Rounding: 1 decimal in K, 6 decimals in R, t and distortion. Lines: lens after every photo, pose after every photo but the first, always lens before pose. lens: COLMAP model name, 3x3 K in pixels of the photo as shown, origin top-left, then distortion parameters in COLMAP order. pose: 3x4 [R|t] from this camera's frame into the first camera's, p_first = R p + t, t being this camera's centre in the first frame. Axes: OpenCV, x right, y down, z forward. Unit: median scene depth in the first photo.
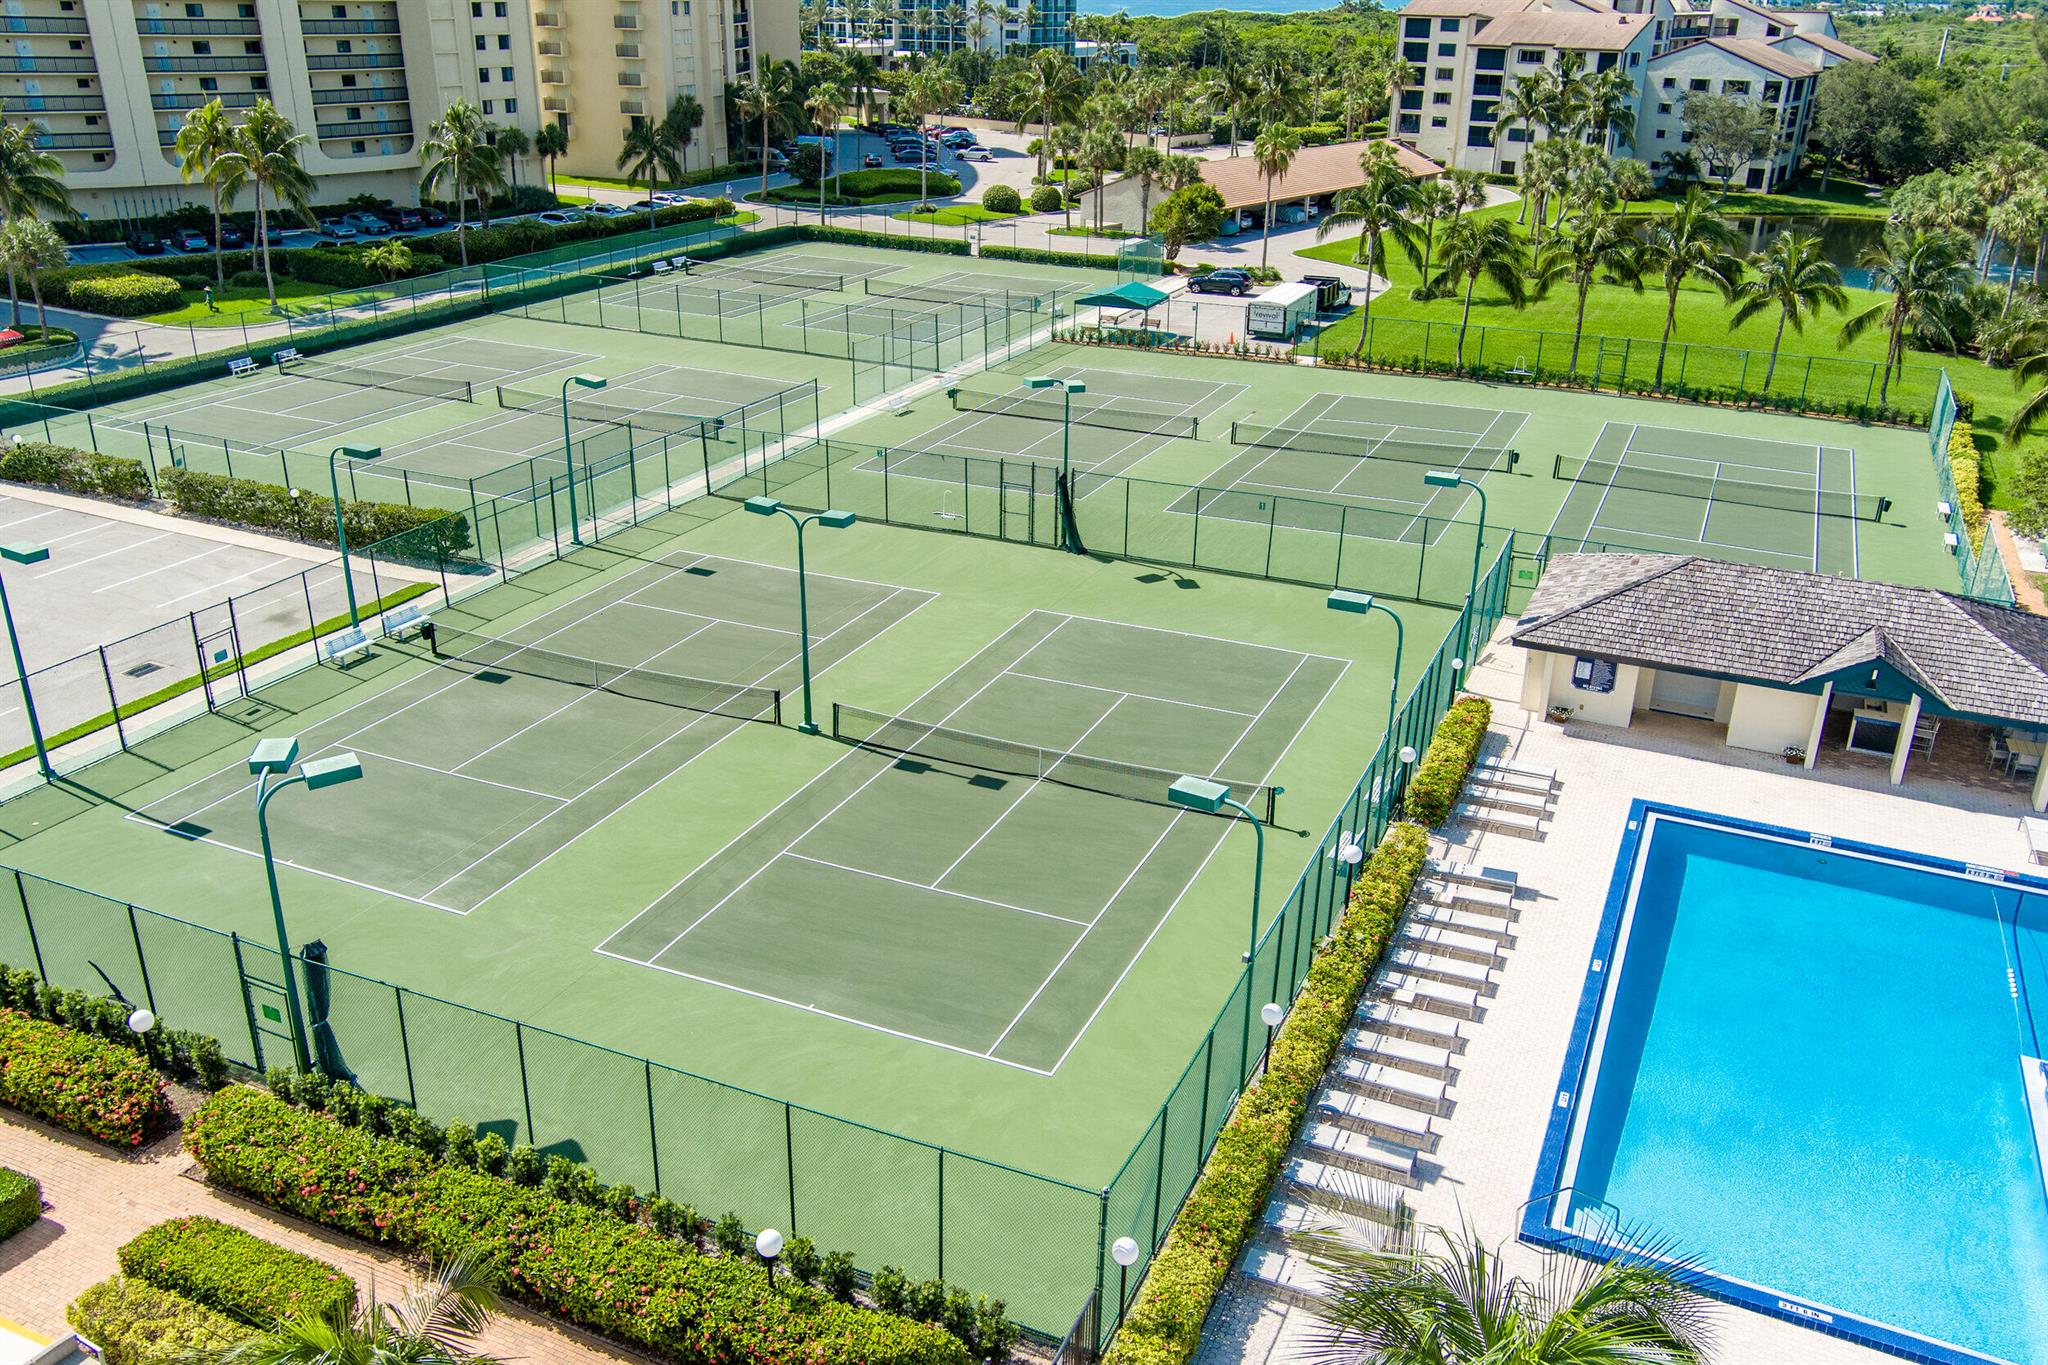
lens RADIAL K [[1626.5, 0, 1024.0], [0, 1626.5, 682.5], [0, 0, 1]] dist [-0.000658, 0.005798]
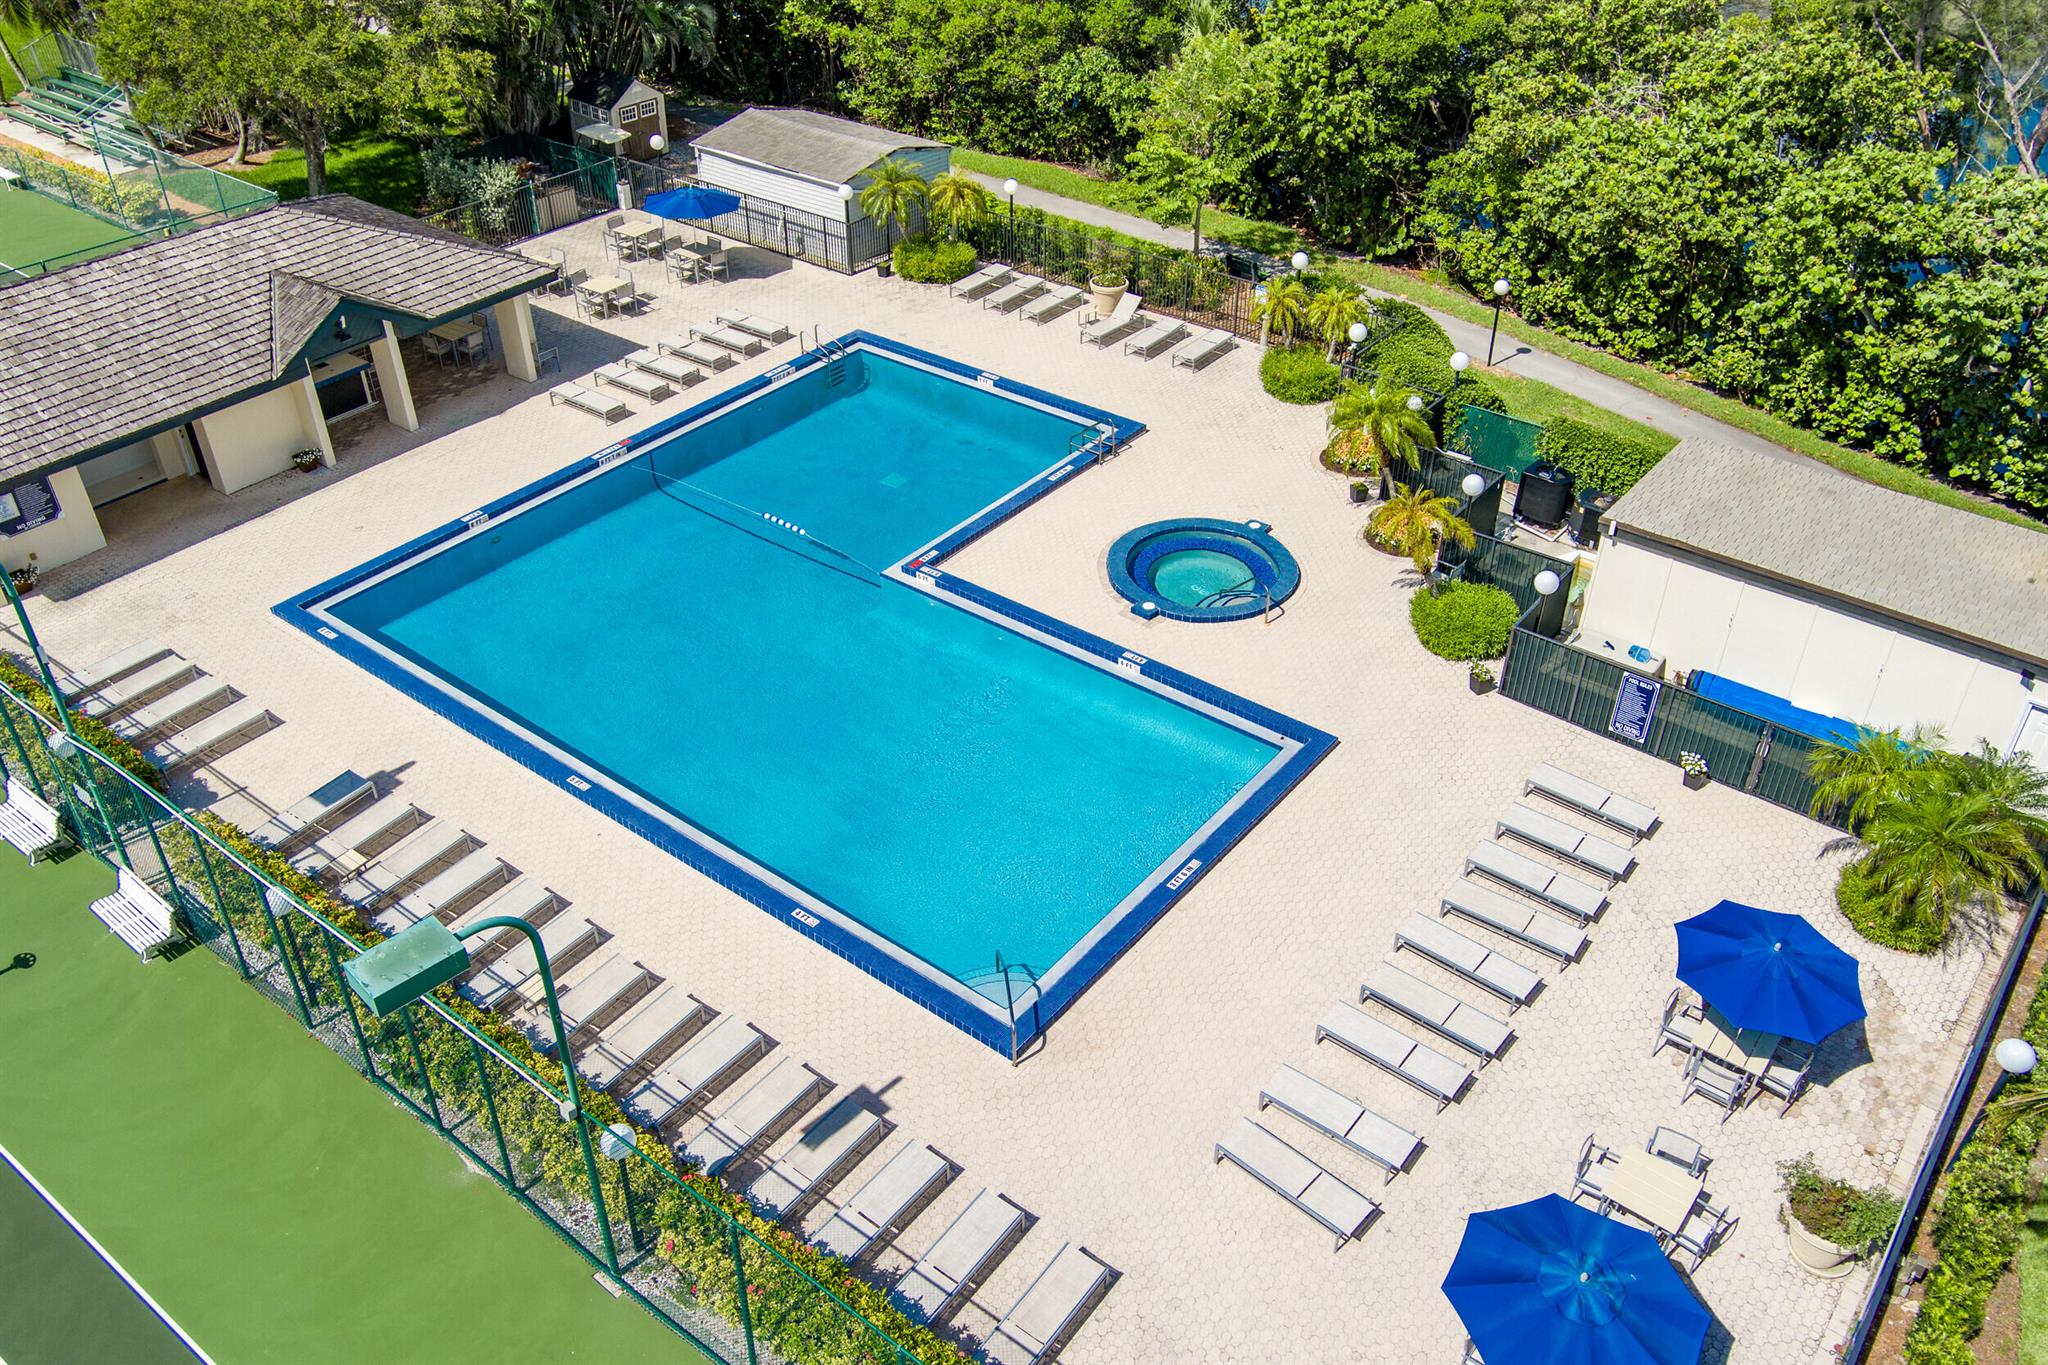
lens RADIAL K [[1626.5, 0, 1024.0], [0, 1626.5, 682.5], [0, 0, 1]] dist [-0.000658, 0.005798]
pose [[0.219133, -0.583769, 0.781789, -0.130157], [0.382217, 0.788585, 0.481710, -0.114911], [-0.897714, 0.193254, 0.395932, 0.380836]]
